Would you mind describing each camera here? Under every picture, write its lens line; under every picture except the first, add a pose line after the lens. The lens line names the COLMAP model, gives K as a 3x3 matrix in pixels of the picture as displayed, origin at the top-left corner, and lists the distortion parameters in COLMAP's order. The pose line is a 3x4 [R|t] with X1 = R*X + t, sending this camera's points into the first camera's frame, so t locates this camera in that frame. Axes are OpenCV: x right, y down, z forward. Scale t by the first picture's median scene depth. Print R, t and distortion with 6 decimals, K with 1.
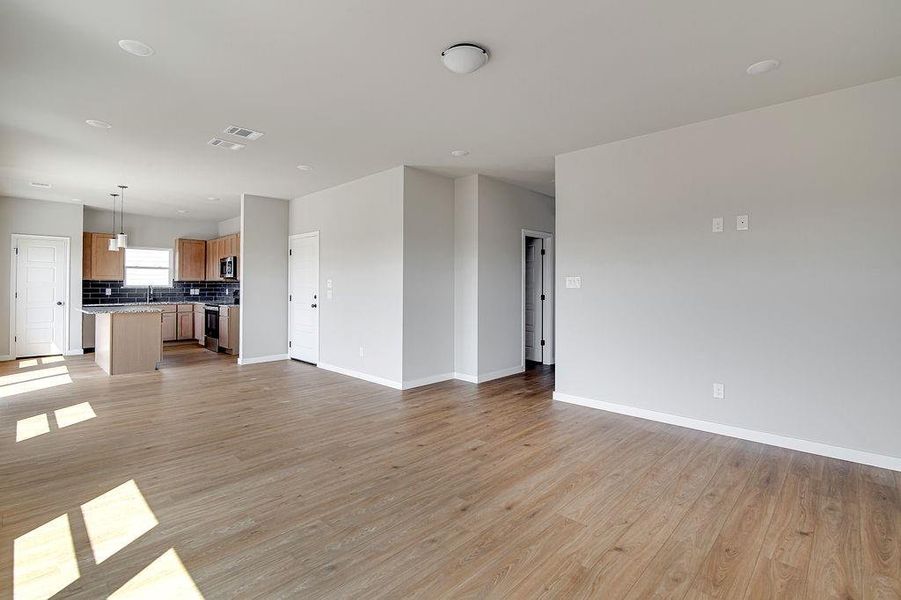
lens RADIAL K [[427.8, 0, 429.6], [0, 427.8, 281.2], [0, 0, 1]] dist [-0.001928, -0.000459]
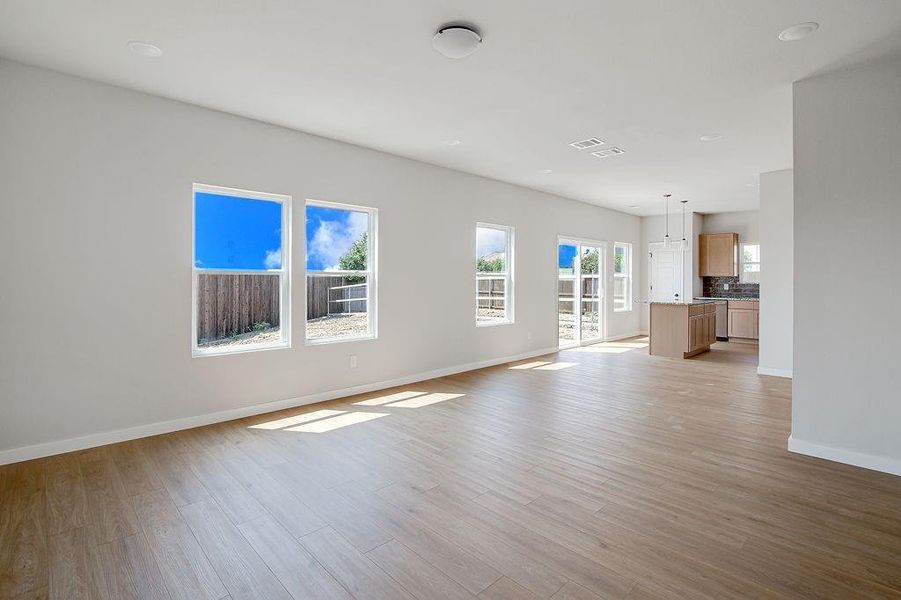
lens RADIAL K [[425.2, 0, 449.5], [0, 425.2, 280.8], [0, 0, 1]] dist [0.000223, -0.000007]
pose [[-0.006708, -0.003495, -0.999971, 0.320274], [0.008588, 0.999957, -0.003552, 0.006590], [0.999941, -0.008611, -0.006678, 0.309143]]
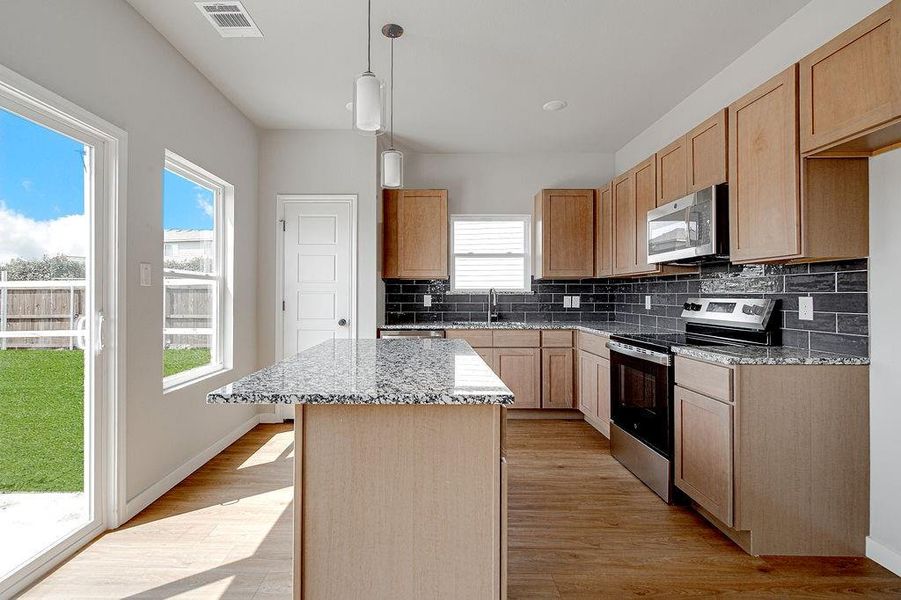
lens RADIAL K [[401.4, 0, 449.5], [0, 401.4, 294.1], [0, 0, 1]] dist [-0.001947, -0.000013]
pose [[0.744749, -0.003716, -0.667334, -0.385675], [0.008280, 0.999959, 0.003671, 0.014538], [0.667293, -0.008260, 0.744749, 0.630196]]
